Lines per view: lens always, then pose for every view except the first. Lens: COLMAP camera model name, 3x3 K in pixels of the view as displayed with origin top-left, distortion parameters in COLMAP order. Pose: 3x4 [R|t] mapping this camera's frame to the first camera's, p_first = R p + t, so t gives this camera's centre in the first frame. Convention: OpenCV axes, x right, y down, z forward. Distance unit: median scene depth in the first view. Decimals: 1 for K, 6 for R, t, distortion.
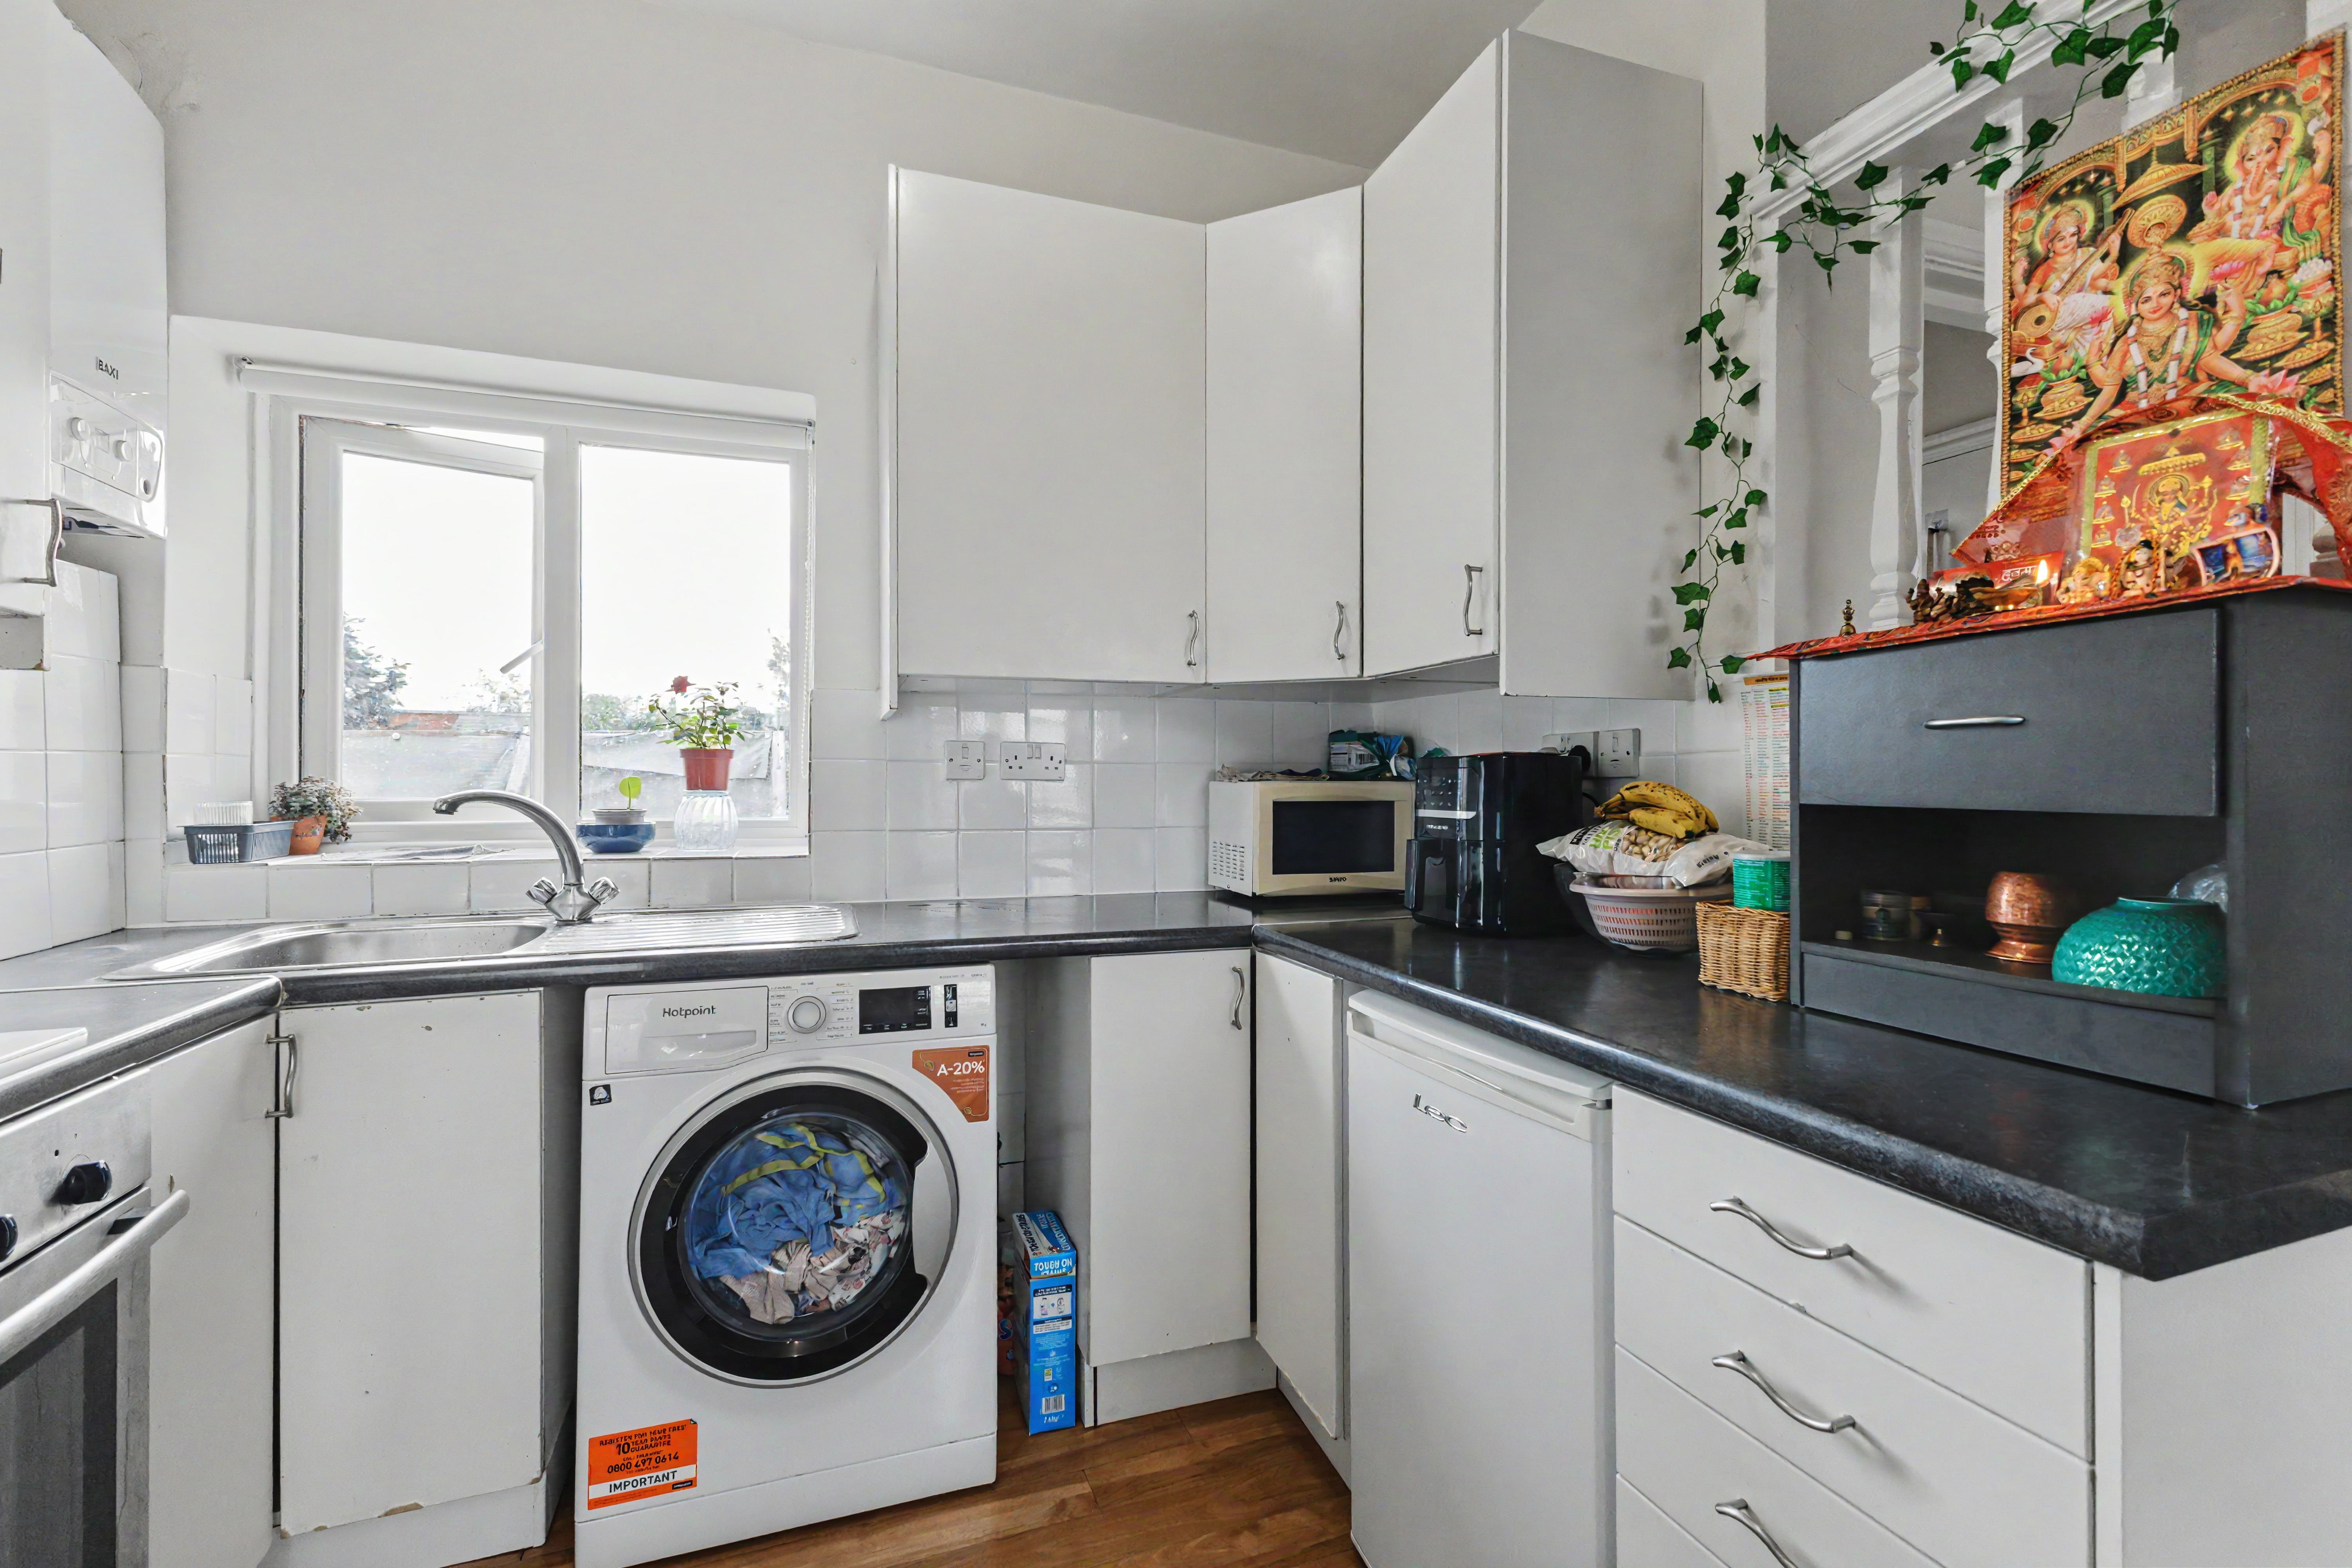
lens RADIAL K [[1033.6, 0, 1180.2], [0, 1033.6, 781.4], [0, 0, 1]] dist [0.014687, -0.000051]
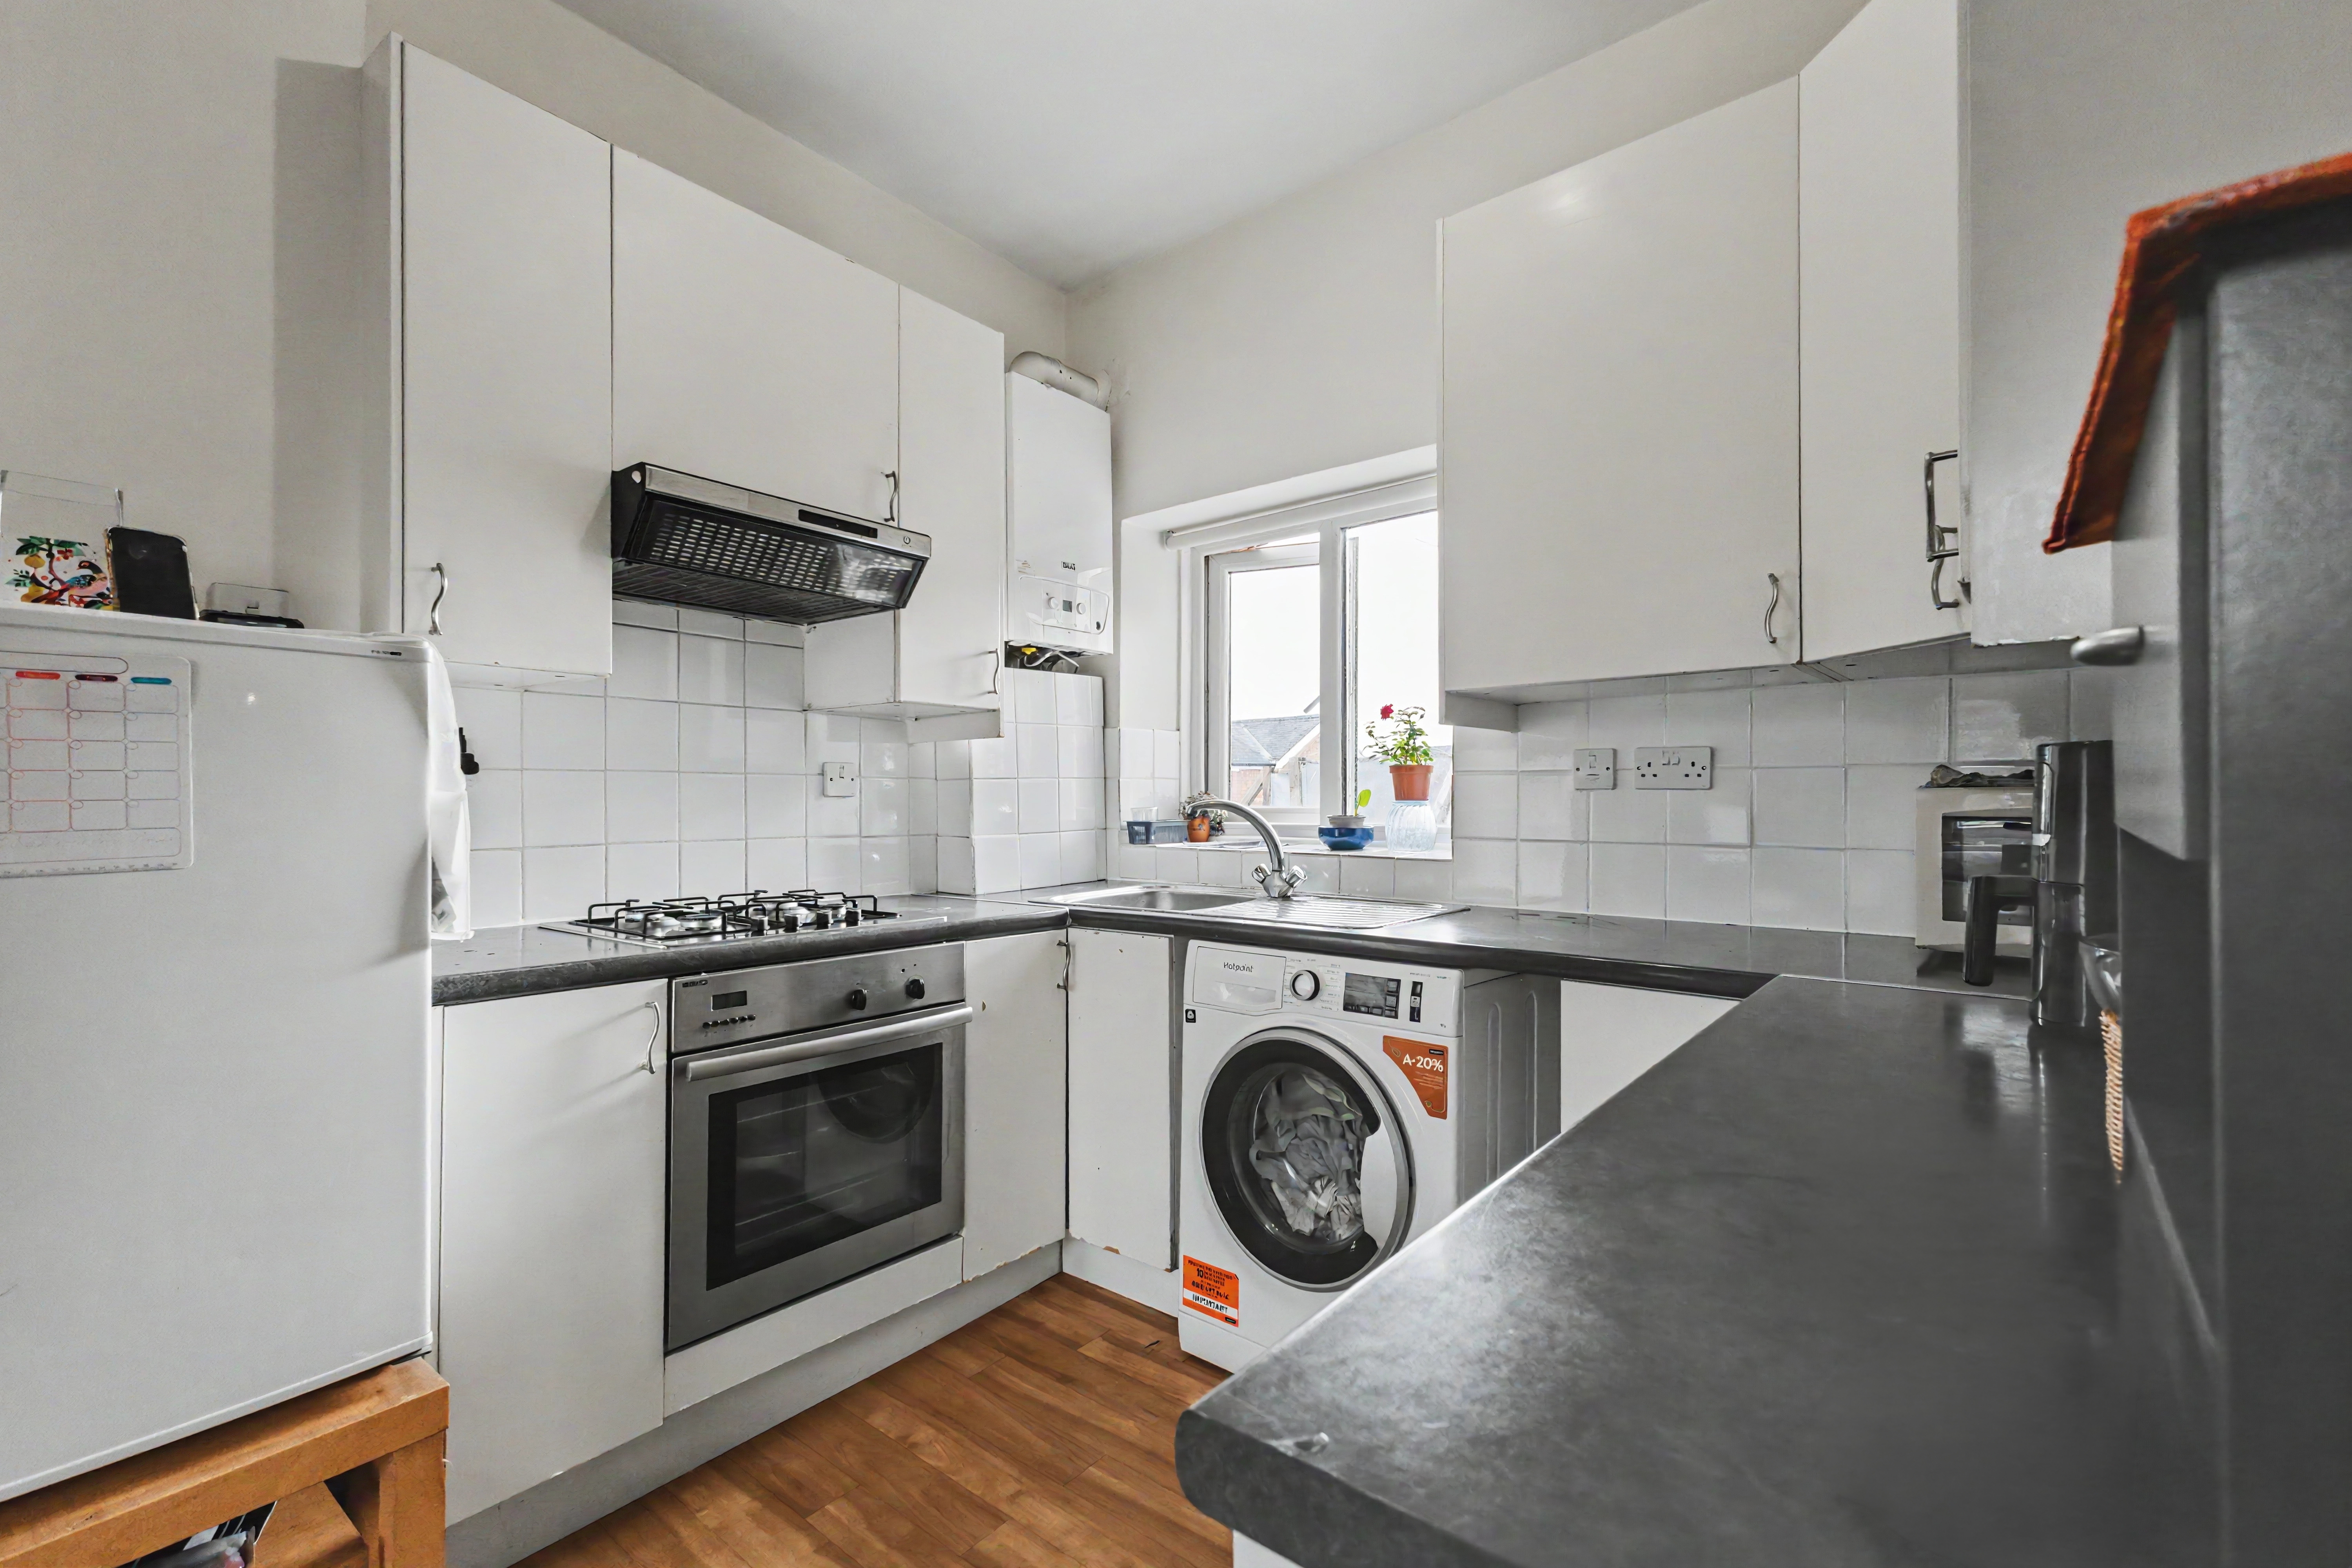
lens RADIAL K [[1033.6, 0, 1180.1], [0, 1033.6, 795.1], [0, 0, 1]] dist [0.014687, -0.000051]
pose [[0.510133, -0.003586, -0.860088, 0.588958], [0.005189, 0.999986, -0.001092, 0.003376], [0.860080, -0.003906, 0.510144, 0.252161]]
